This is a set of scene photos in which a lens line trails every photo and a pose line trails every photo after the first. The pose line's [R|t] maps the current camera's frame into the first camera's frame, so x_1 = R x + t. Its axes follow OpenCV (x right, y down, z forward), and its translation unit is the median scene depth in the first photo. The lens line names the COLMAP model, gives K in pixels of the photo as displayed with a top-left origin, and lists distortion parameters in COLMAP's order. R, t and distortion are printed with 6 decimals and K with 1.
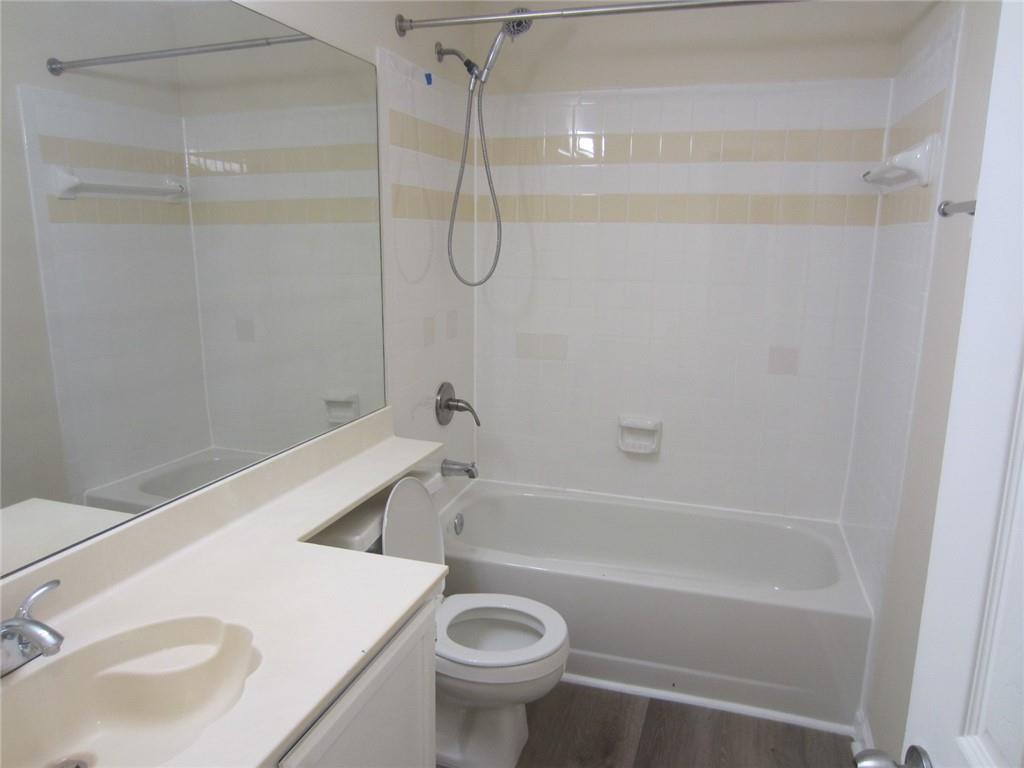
lens RADIAL K [[721.0, 0, 512.0], [0, 721.0, 384.0], [0, 0, 1]] dist [-0.049595, -0.000356]
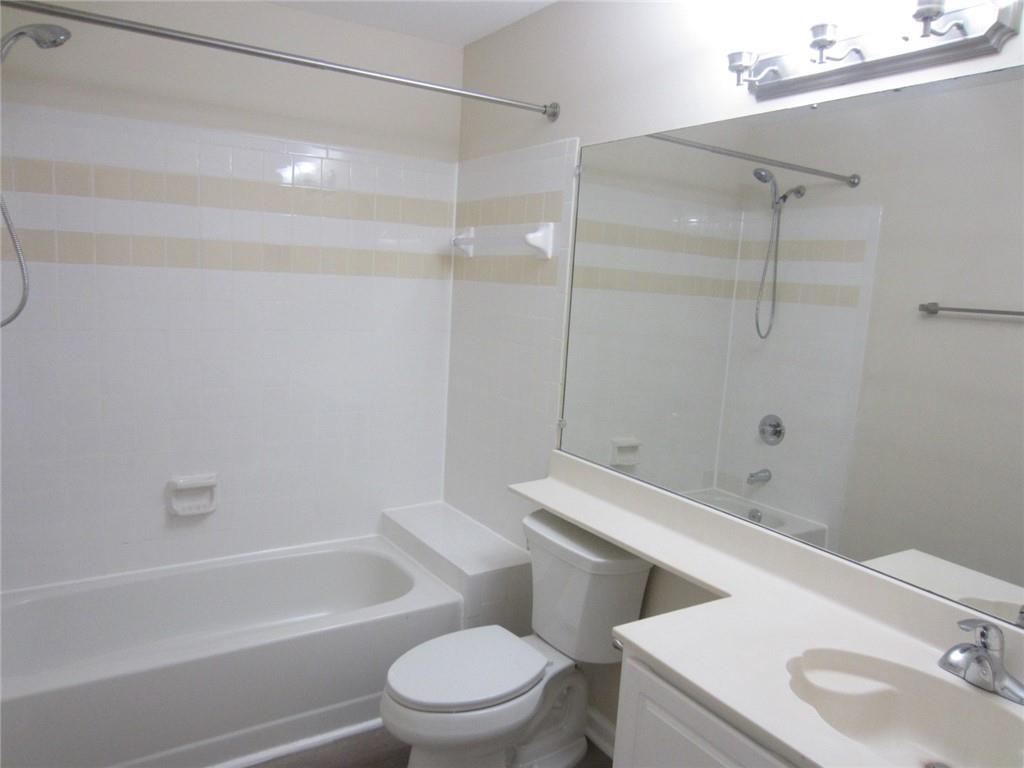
lens RADIAL K [[726.3, 0, 509.1], [0, 726.3, 389.6], [0, 0, 1]] dist [-0.016671, -0.000327]
pose [[0.616711, -0.074177, 0.783687, -0.549058], [0.110075, 0.993895, 0.007451, -0.041316], [-0.779455, 0.081669, 0.621111, 0.184748]]
